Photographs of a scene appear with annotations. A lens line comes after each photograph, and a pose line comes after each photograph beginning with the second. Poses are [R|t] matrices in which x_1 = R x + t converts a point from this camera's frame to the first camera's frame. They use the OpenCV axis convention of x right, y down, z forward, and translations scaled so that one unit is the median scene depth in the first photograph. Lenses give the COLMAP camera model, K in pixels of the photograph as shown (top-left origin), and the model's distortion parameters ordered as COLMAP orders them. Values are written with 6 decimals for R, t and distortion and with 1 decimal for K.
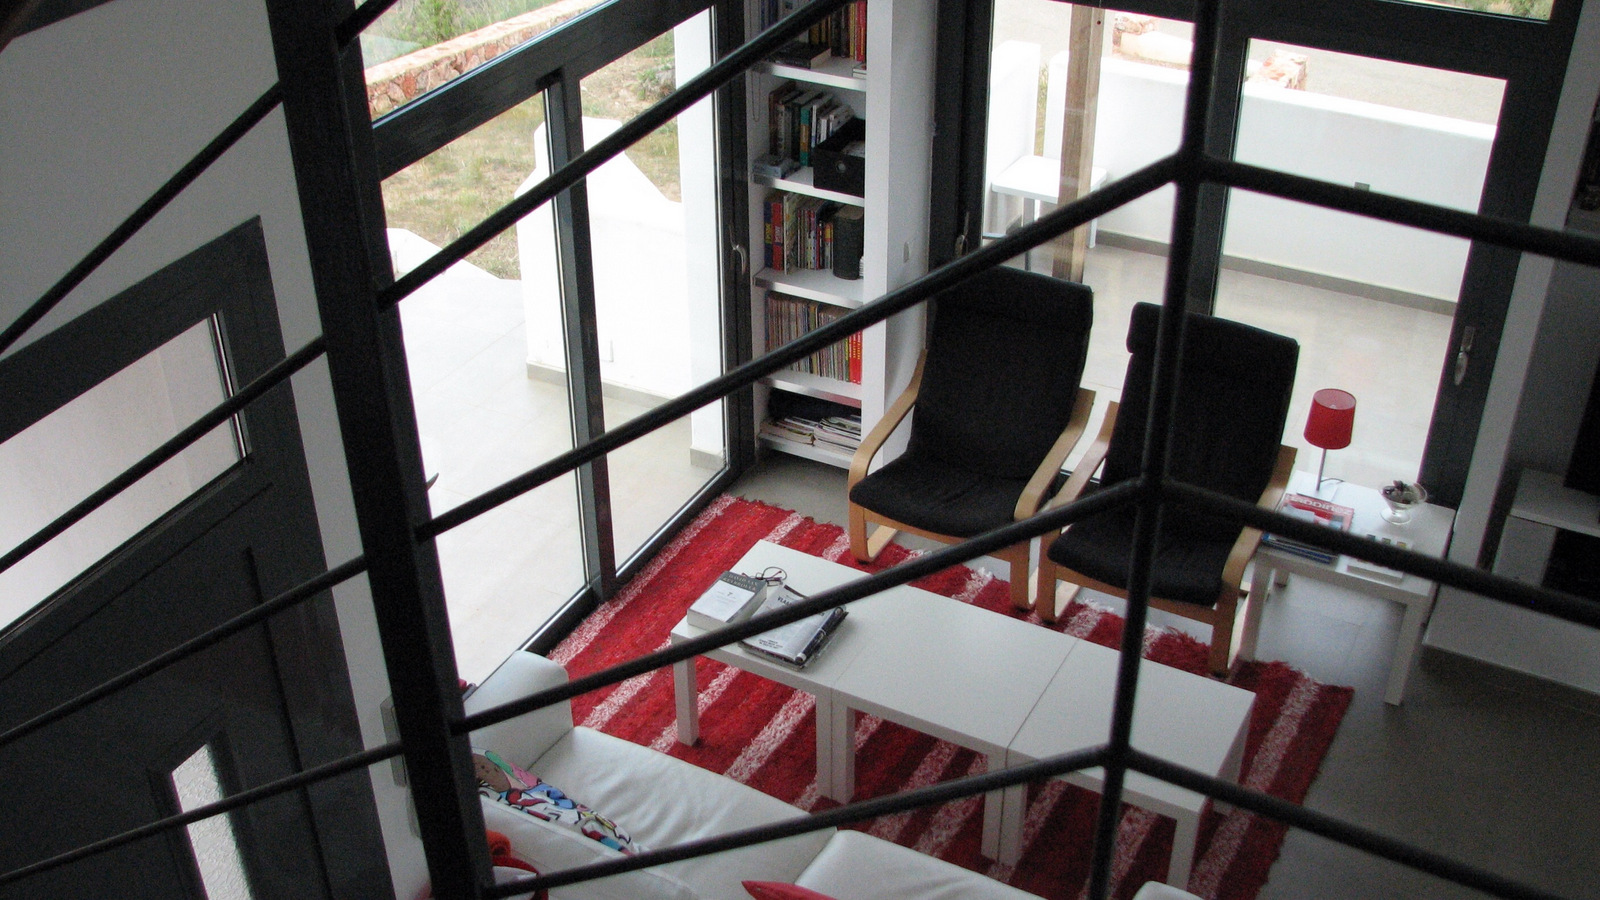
lens RADIAL K [[1708.1, 0, 769.5], [0, 1708.1, 489.5], [0, 0, 1]] dist [-0.201079, 0.258095]
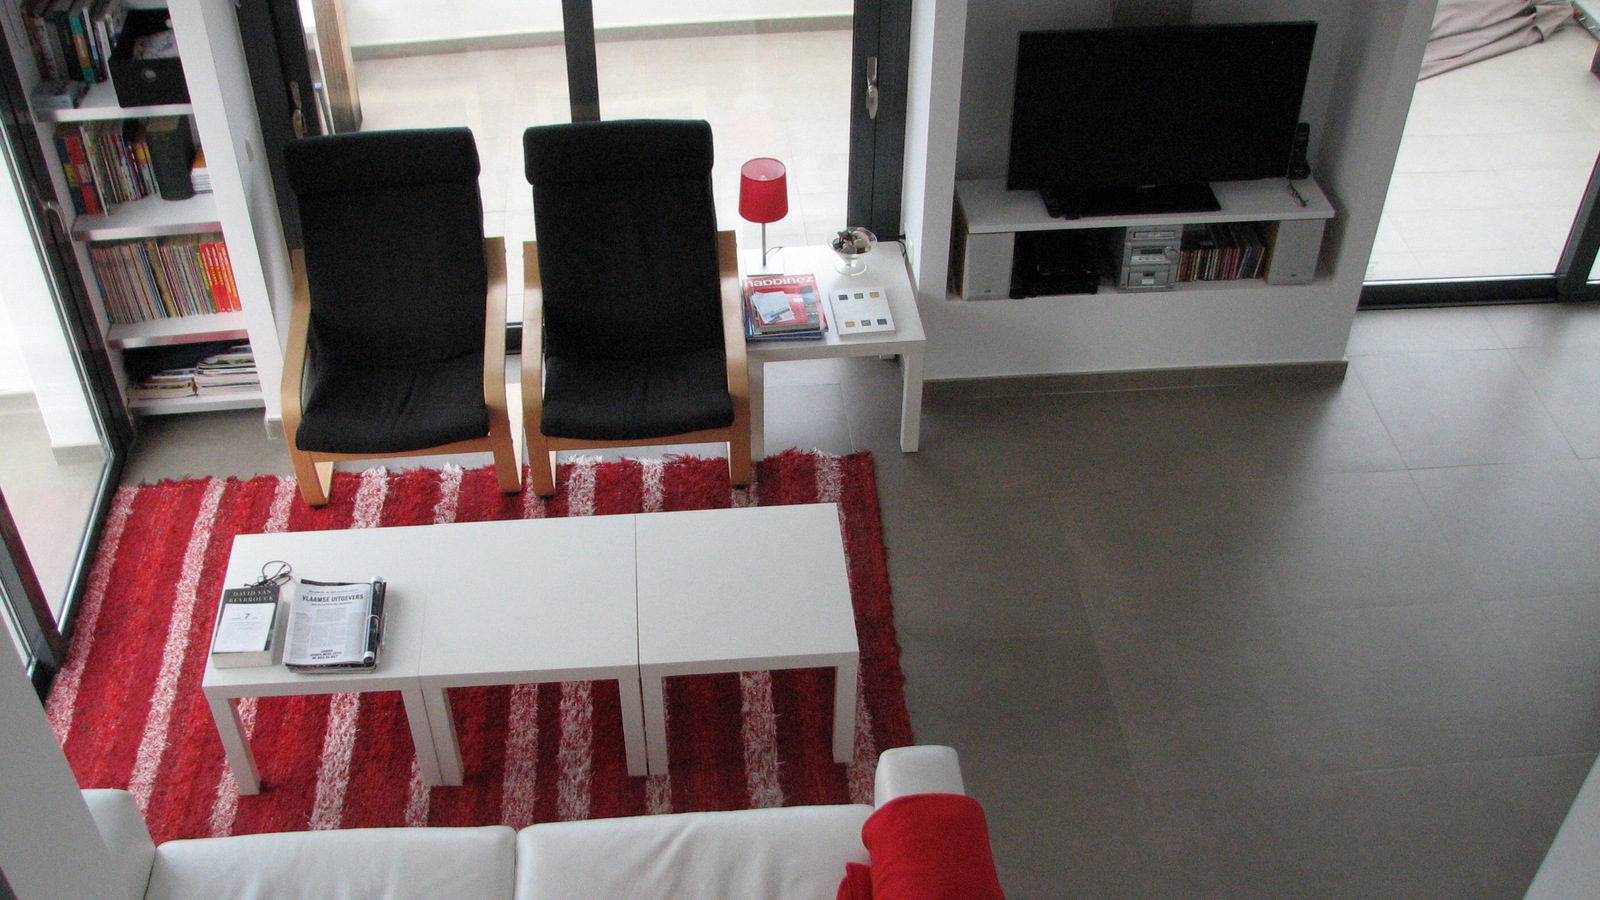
lens RADIAL K [[1708.1, 0, 769.5], [0, 1708.1, 489.5], [0, 0, 1]] dist [-0.201079, 0.258095]
pose [[0.834422, -0.362990, 0.414703, -0.110257], [0.300595, 0.930438, 0.209588, -0.078879], [-0.461934, -0.050227, 0.885491, 0.134541]]
